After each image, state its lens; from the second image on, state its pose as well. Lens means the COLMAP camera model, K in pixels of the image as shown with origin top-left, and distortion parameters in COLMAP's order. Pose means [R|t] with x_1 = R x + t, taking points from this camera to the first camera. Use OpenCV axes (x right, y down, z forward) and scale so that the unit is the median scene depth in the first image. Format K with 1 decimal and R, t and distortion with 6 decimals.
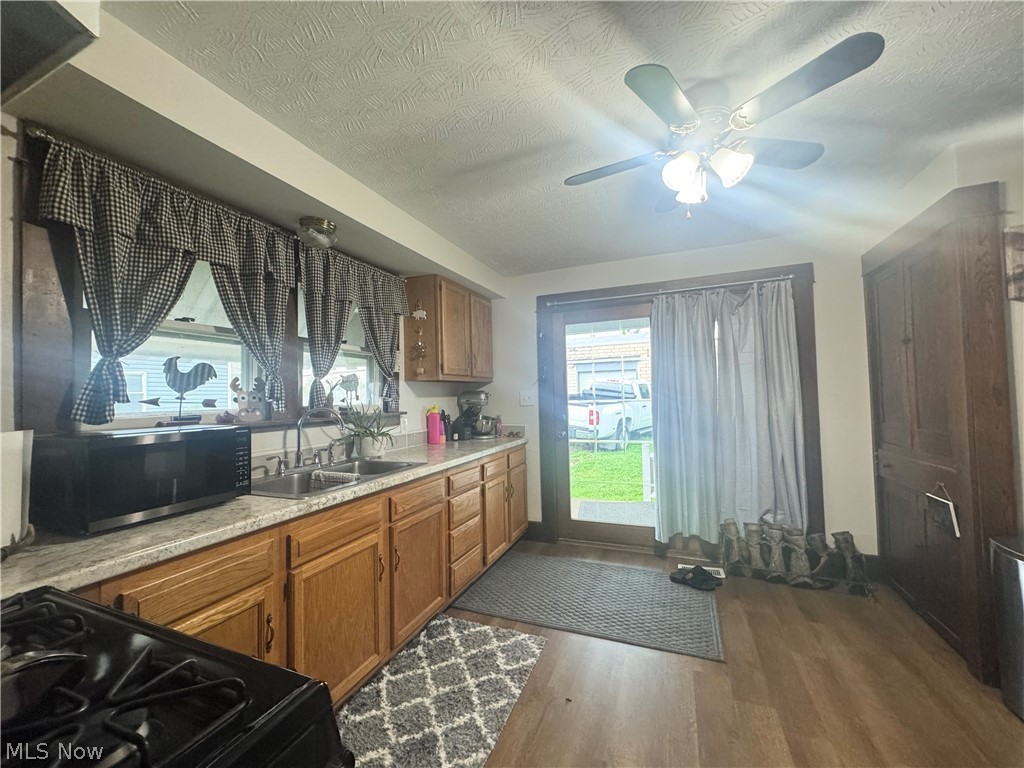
lens RADIAL K [[407.4, 0, 515.6], [0, 407.4, 382.5], [0, 0, 1]] dist [-0.004995, 0.000833]
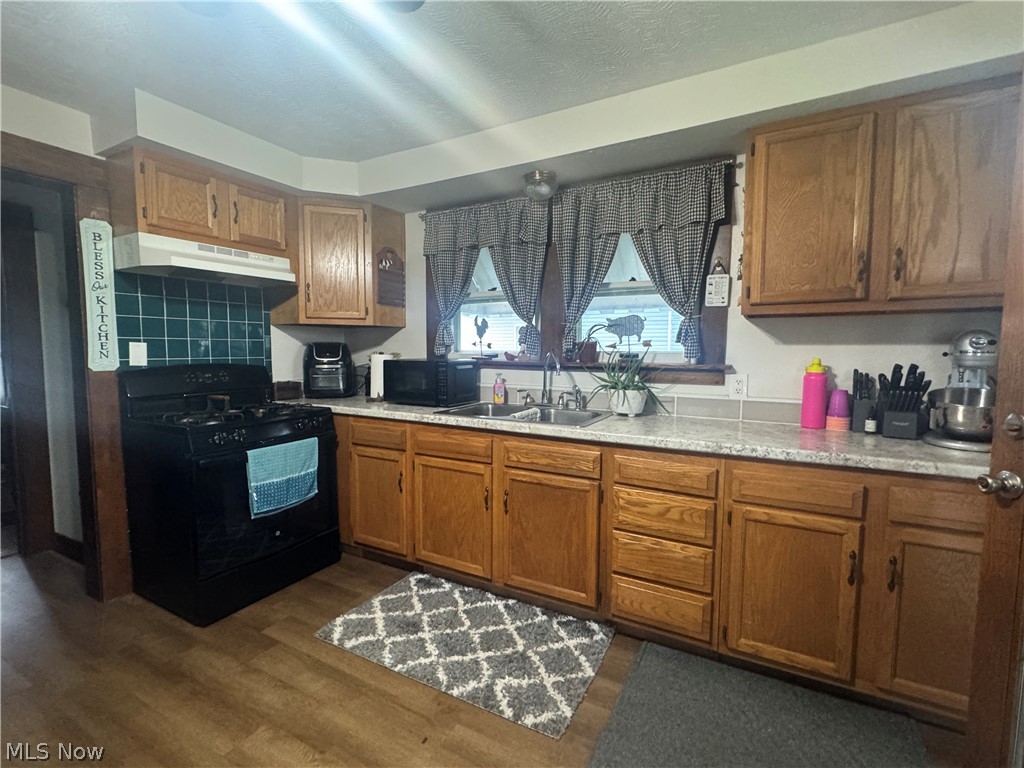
lens RADIAL K [[476.5, 0, 518.2], [0, 476.5, 381.6], [0, 0, 1]] dist [0.002039, 0.000082]
pose [[-0.125832, 0.092639, -0.987717, 0.840800], [0.031672, 0.995498, 0.089334, 0.026435], [0.991546, -0.020042, -0.128200, 1.170403]]
